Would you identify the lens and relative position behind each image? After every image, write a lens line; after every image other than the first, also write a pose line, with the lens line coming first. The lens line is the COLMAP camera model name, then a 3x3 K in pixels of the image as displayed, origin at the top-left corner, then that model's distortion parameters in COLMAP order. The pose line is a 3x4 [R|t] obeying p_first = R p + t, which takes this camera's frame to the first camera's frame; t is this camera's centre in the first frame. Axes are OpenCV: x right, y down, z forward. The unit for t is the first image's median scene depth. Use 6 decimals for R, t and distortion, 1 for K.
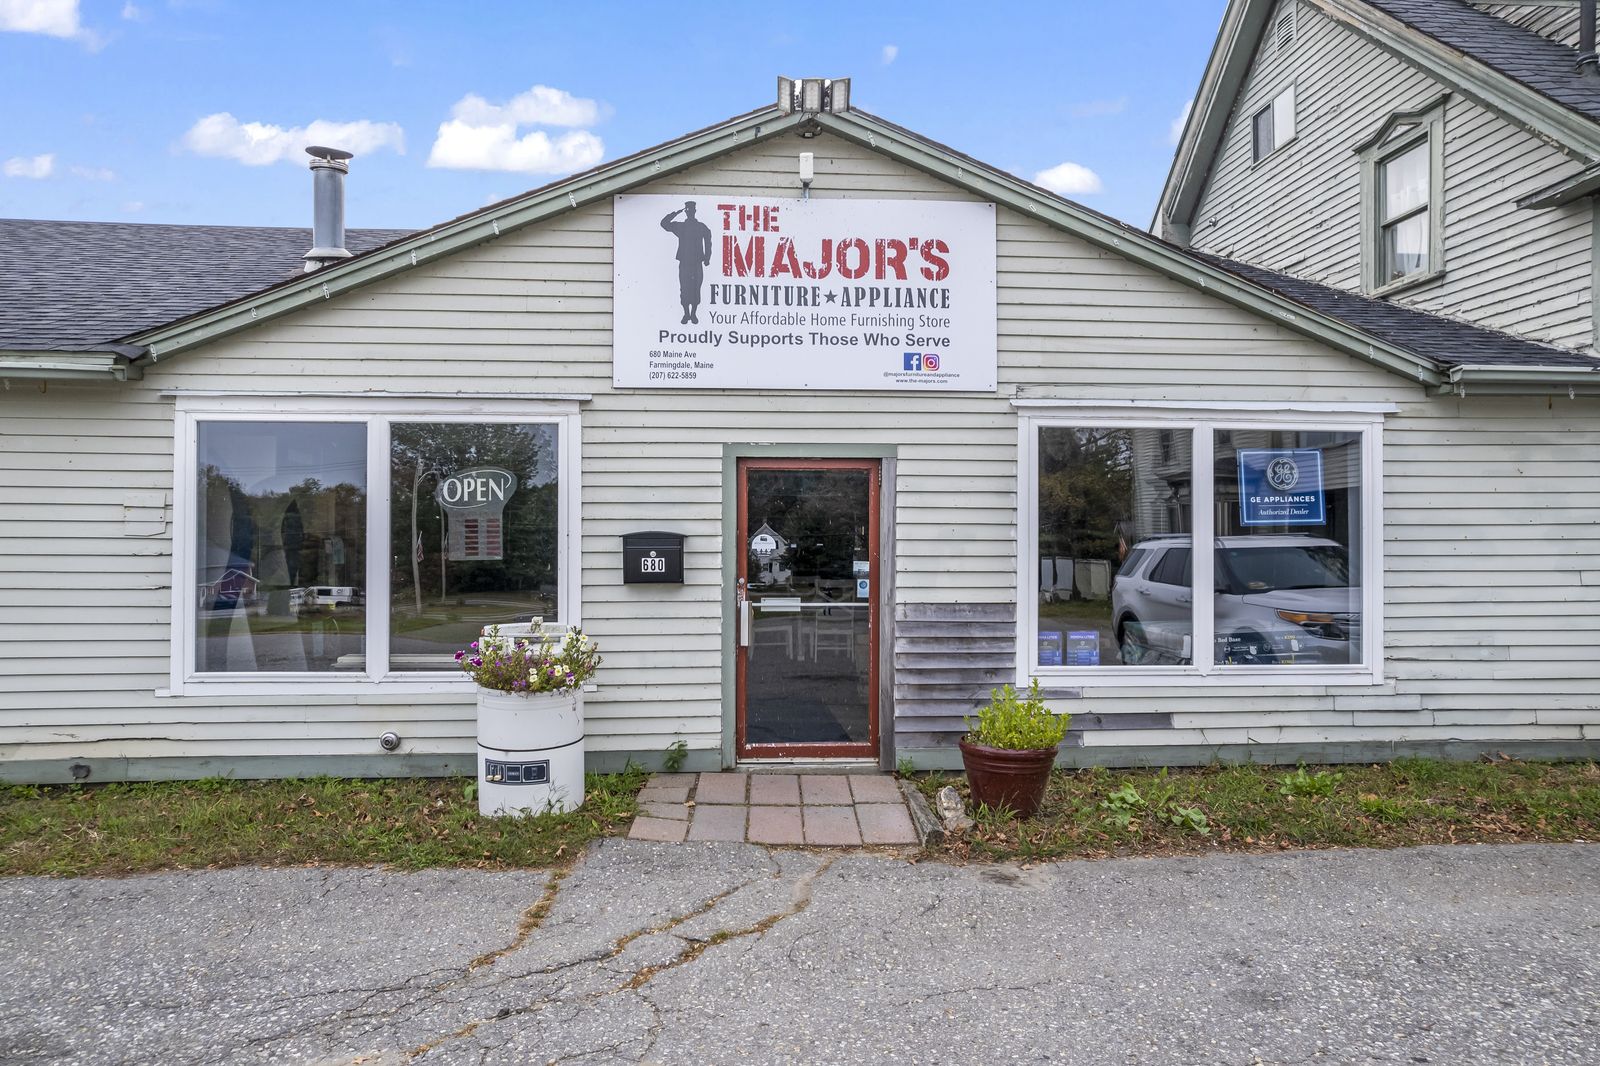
lens RADIAL K [[1041.1, 0, 798.6], [0, 1041.1, 544.2], [0, 0, 1]] dist [-0.052770, 0.063200]
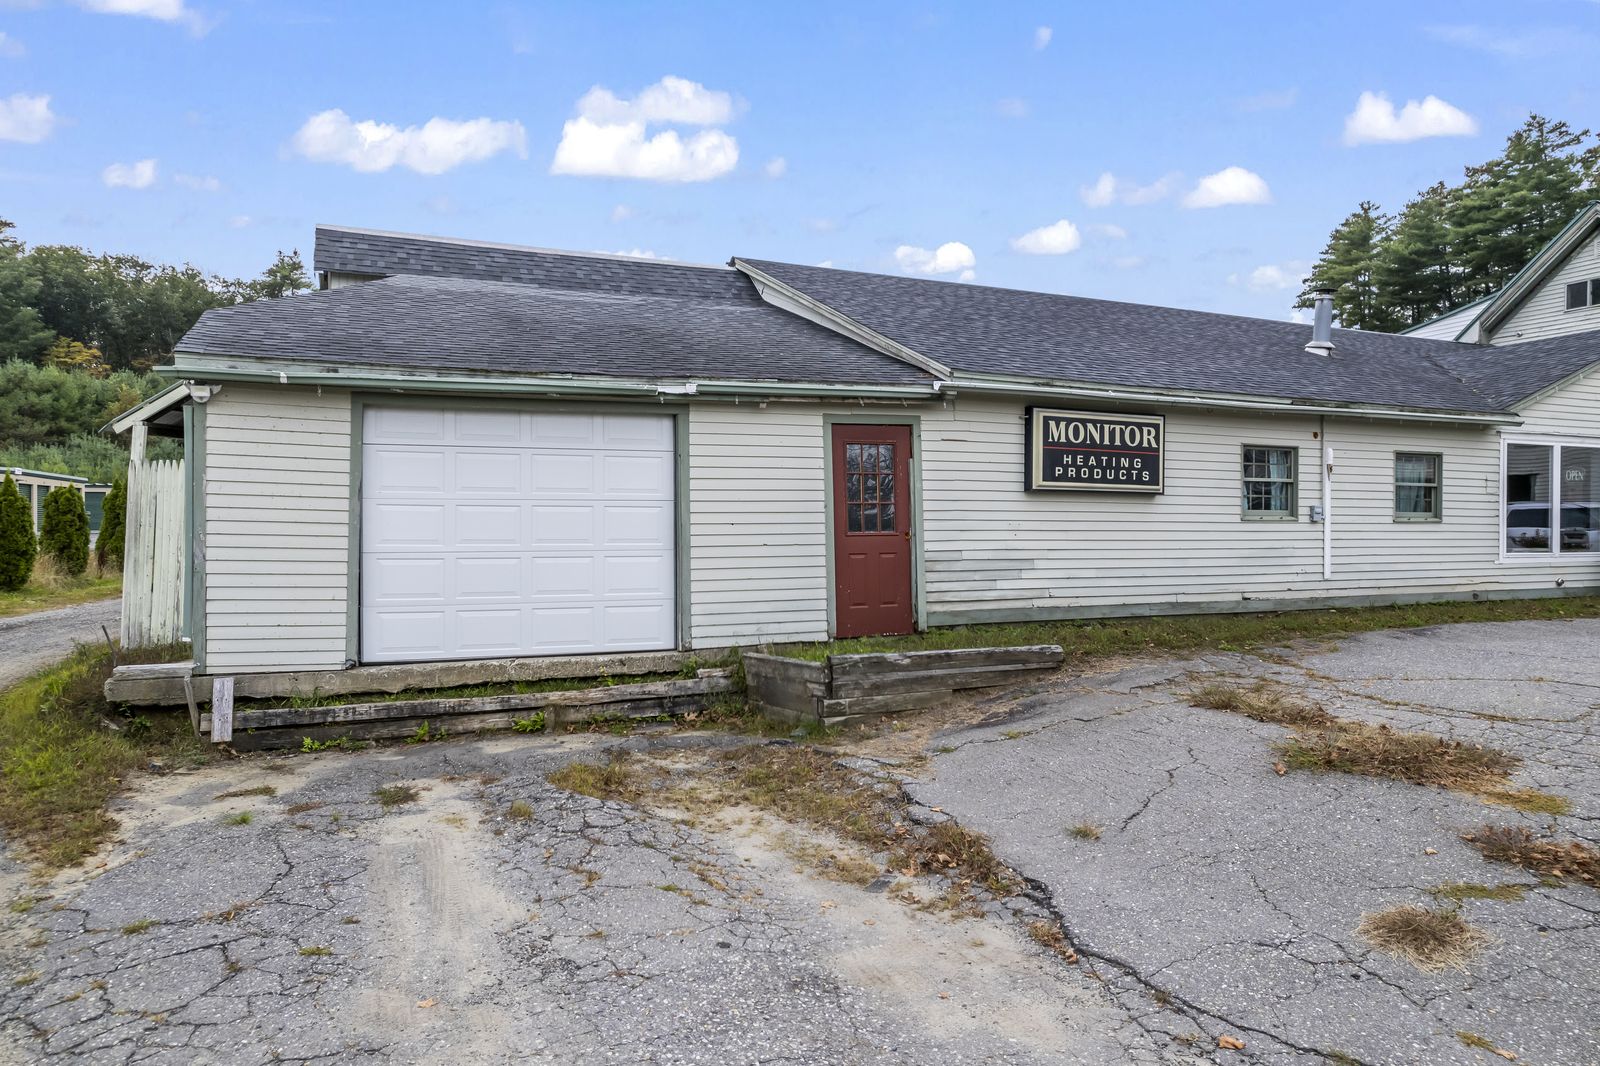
lens RADIAL K [[1041.1, 0, 806.6], [0, 1041.1, 536.2], [0, 0, 1]] dist [-0.052770, 0.063200]
pose [[0.943696, -0.001843, 0.330809, -2.684929], [-0.001306, 0.999956, 0.009295, 0.064801], [-0.330811, -0.009203, 0.943652, -0.616401]]
